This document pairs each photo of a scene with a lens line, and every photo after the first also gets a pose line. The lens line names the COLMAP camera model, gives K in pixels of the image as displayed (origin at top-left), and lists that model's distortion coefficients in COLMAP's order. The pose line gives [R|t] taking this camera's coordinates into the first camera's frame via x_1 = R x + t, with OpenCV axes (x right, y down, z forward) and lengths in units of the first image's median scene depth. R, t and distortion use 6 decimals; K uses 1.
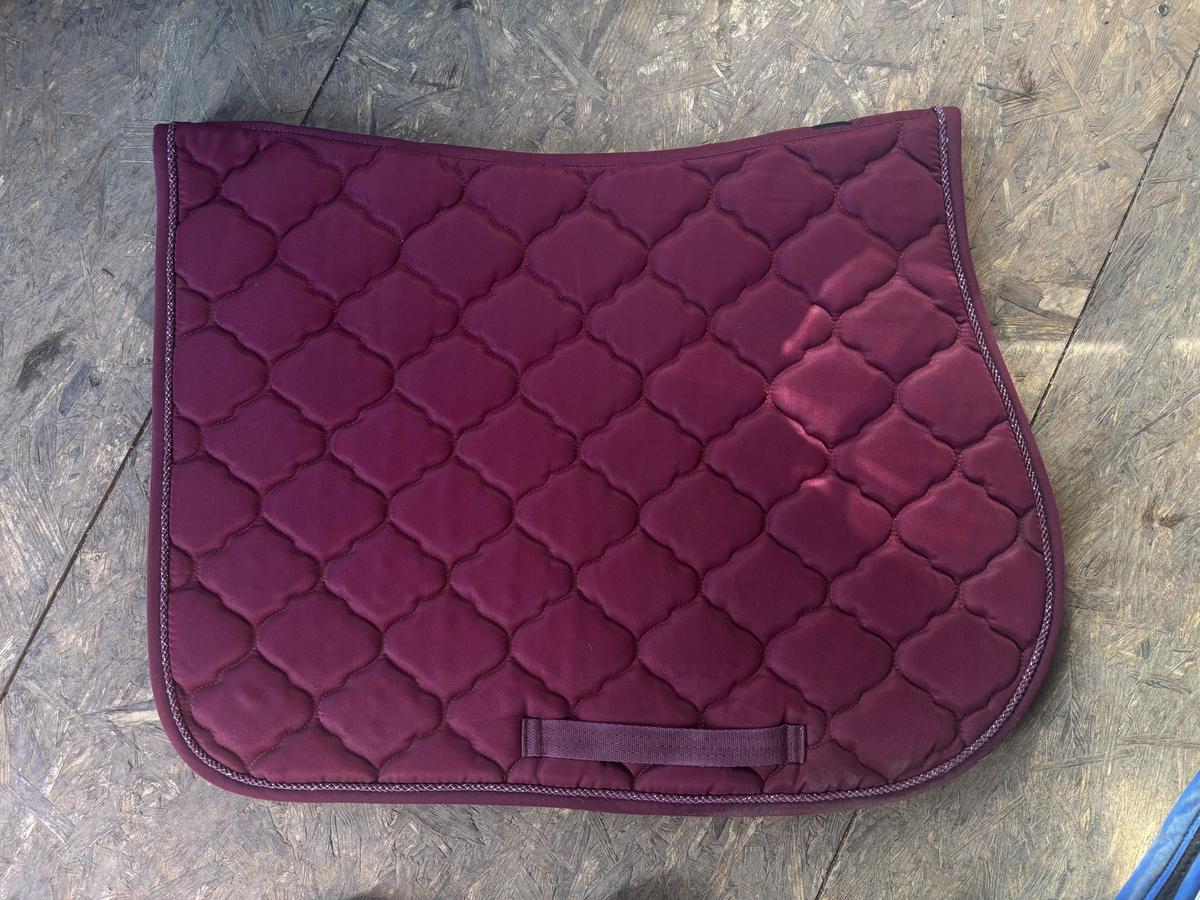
lens RADIAL K [[918.8, 0, 596.6], [0, 918.8, 459.1], [0, 0, 1]] dist [0.053701, -0.074888]
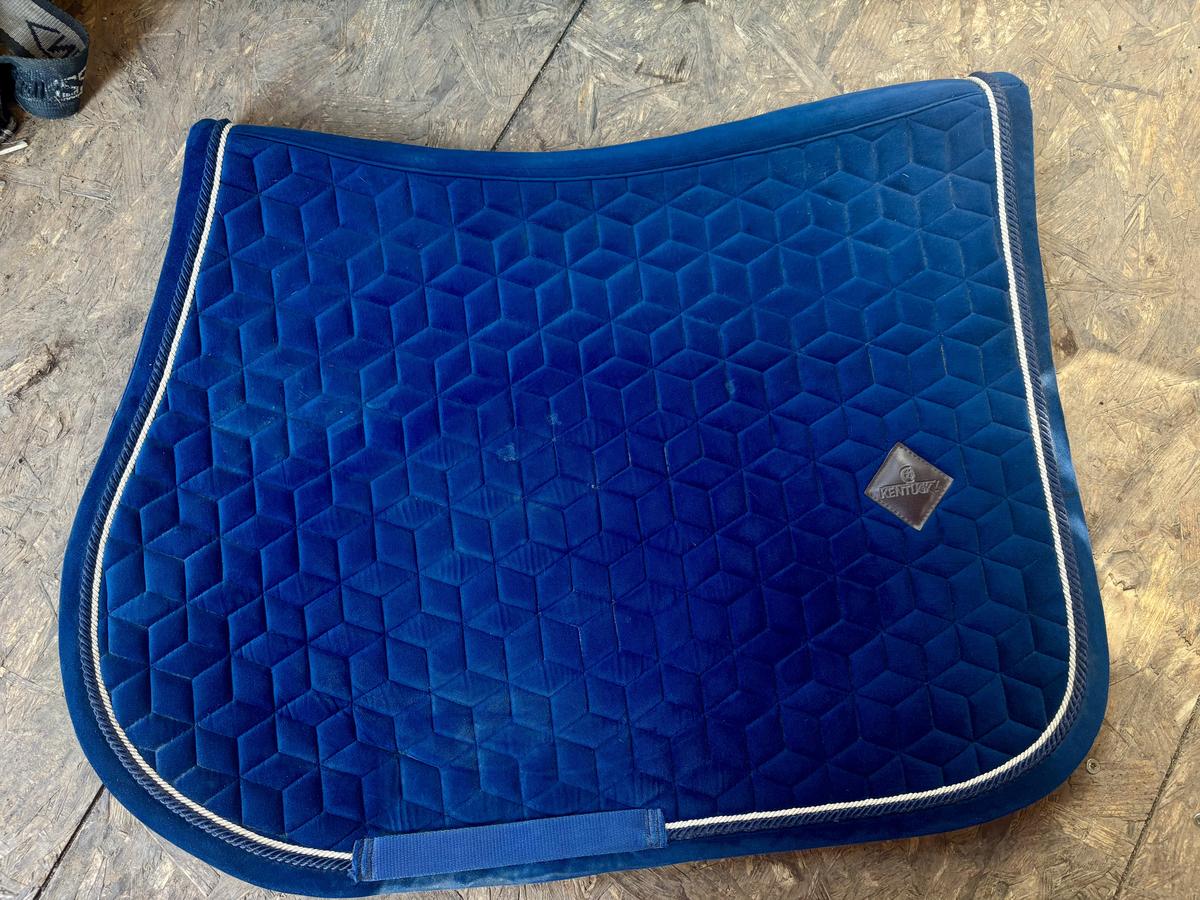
lens RADIAL K [[918.8, 0, 593.2], [0, 918.8, 456.9], [0, 0, 1]] dist [0.053701, -0.074888]
pose [[0.998078, 0.054881, 0.028785, -0.253780], [-0.052369, 0.995276, -0.081748, 0.059838], [-0.033136, 0.080084, 0.996237, 0.099958]]
